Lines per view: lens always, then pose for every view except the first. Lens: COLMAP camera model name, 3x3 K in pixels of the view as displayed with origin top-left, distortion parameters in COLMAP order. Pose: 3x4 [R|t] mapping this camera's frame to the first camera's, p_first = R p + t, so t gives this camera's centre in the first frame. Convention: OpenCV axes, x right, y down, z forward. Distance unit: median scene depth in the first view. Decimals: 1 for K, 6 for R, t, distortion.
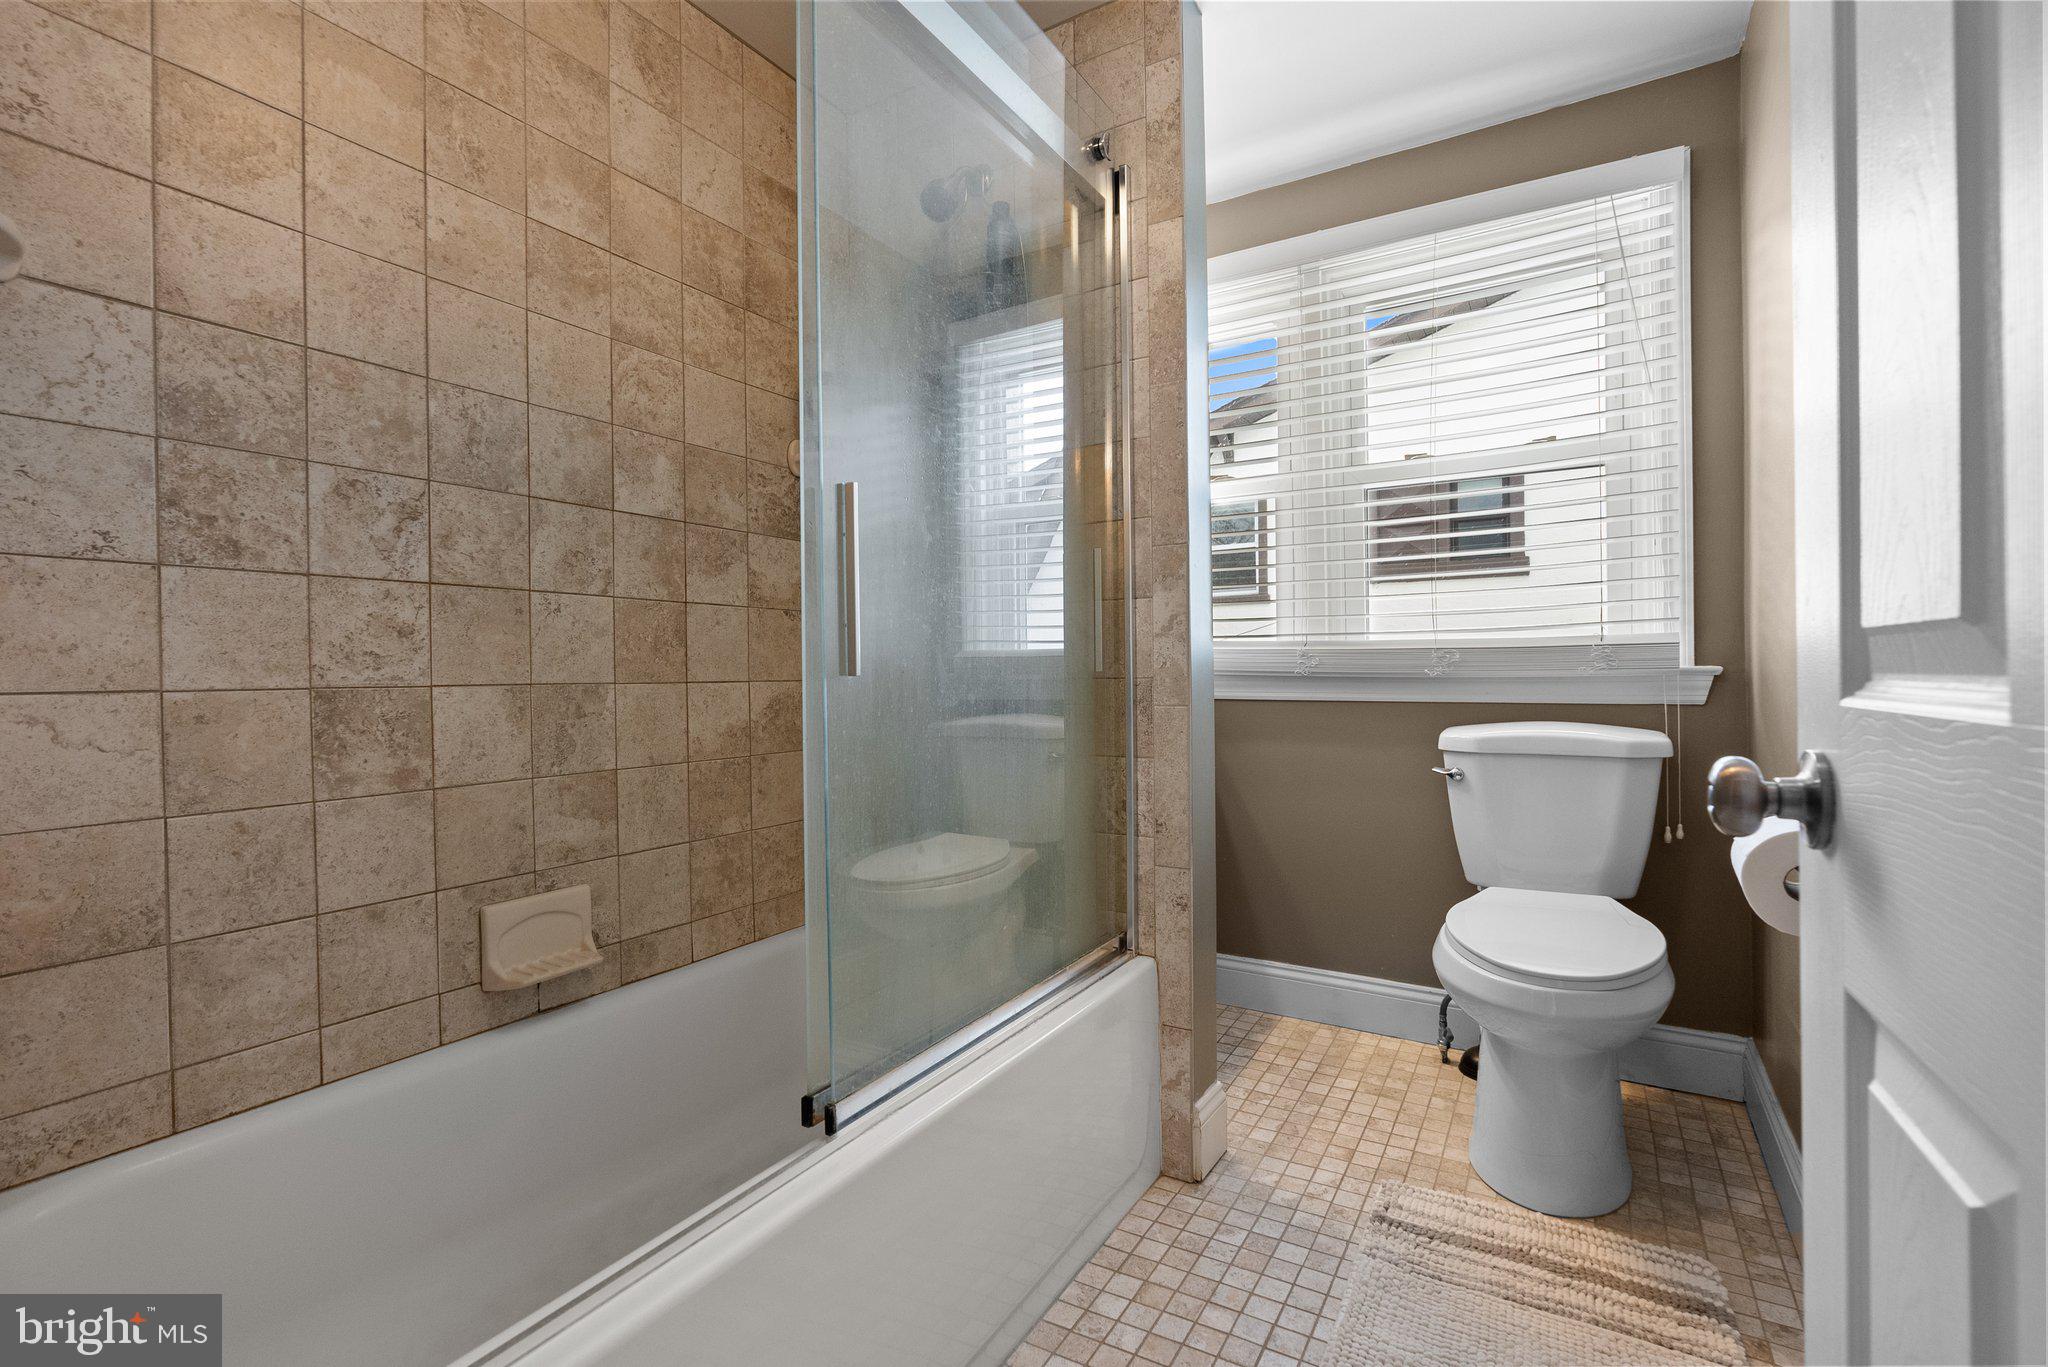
lens RADIAL K [[943.0, 0, 1016.6], [0, 943.0, 678.8], [0, 0, 1]] dist [-0.011608, 0.004106]
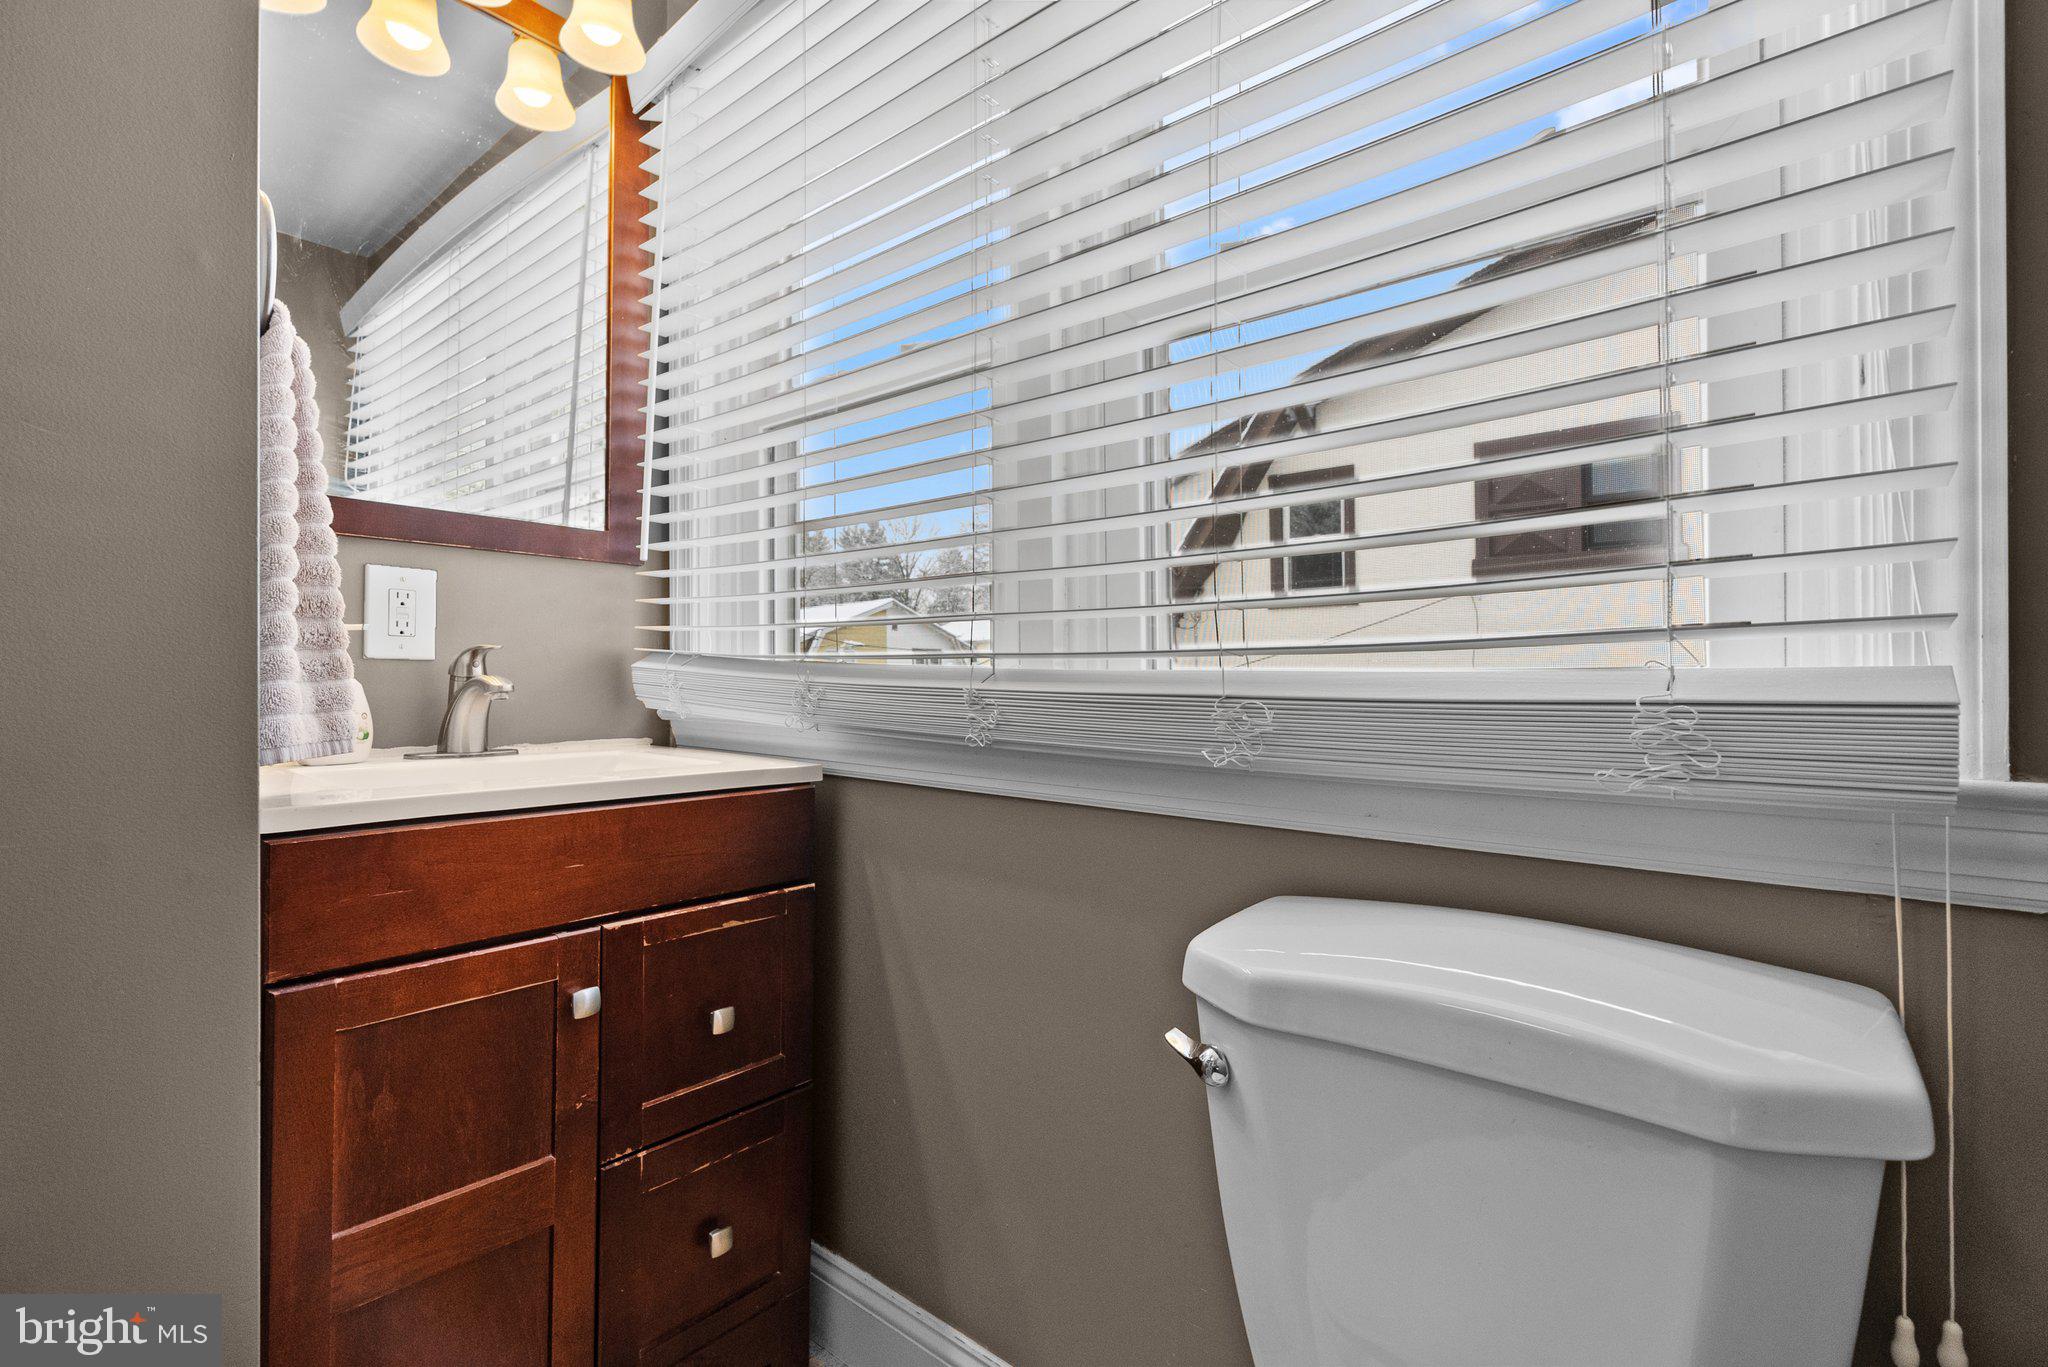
lens RADIAL K [[943.0, 0, 1027.4], [0, 943.0, 681.1], [0, 0, 1]] dist [-0.011608, 0.004106]
pose [[0.989166, 0.015513, -0.145978, 0.460367], [-0.017355, 0.999785, -0.011354, -0.035730], [0.145770, 0.013765, 0.989223, 0.665155]]
